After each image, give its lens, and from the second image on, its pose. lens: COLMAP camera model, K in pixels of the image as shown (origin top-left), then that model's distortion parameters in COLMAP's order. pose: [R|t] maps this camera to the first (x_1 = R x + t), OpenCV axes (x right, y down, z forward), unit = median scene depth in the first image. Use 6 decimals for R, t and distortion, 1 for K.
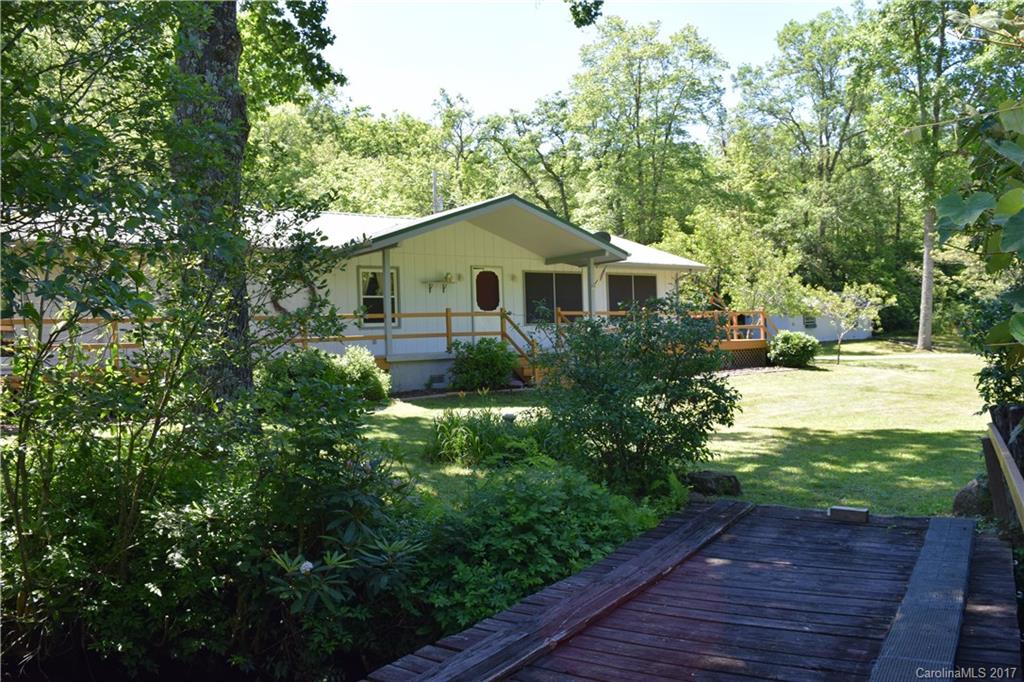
lens RADIAL K [[798.8, 0, 510.8], [0, 798.8, 340.2], [0, 0, 1]] dist [-0.092146, 0.009682]
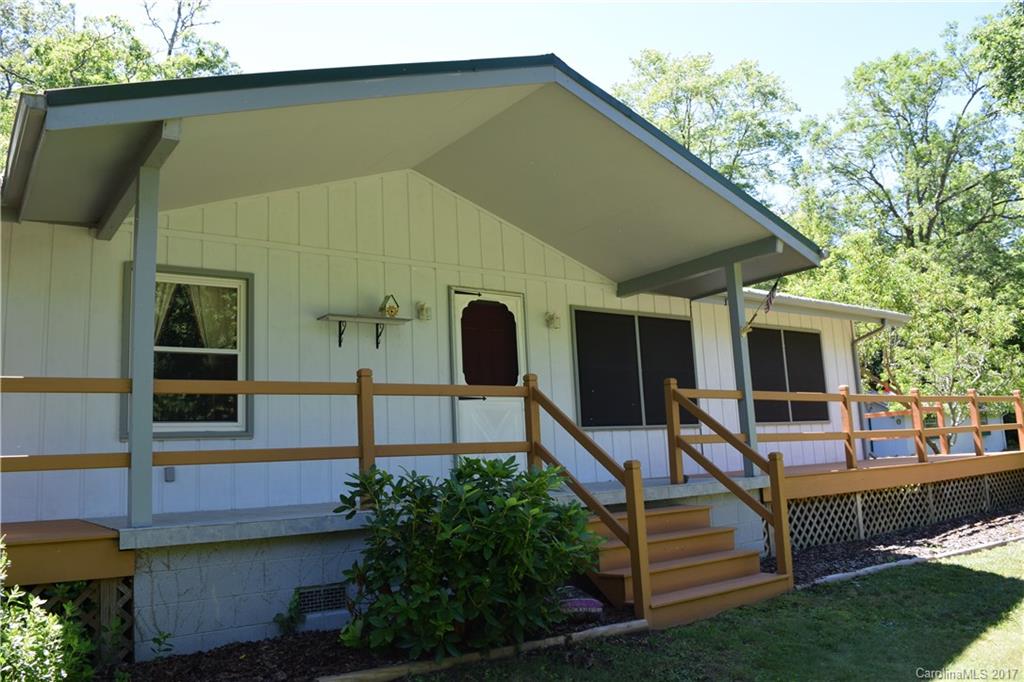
lens RADIAL K [[798.8, 0, 511.3], [0, 798.8, 340.0], [0, 0, 1]] dist [-0.092146, 0.009682]
pose [[0.999676, -0.019750, -0.016051, -0.011196], [0.017044, 0.987917, -0.154045, -0.000877], [0.018899, 0.153721, 0.987934, 0.588626]]
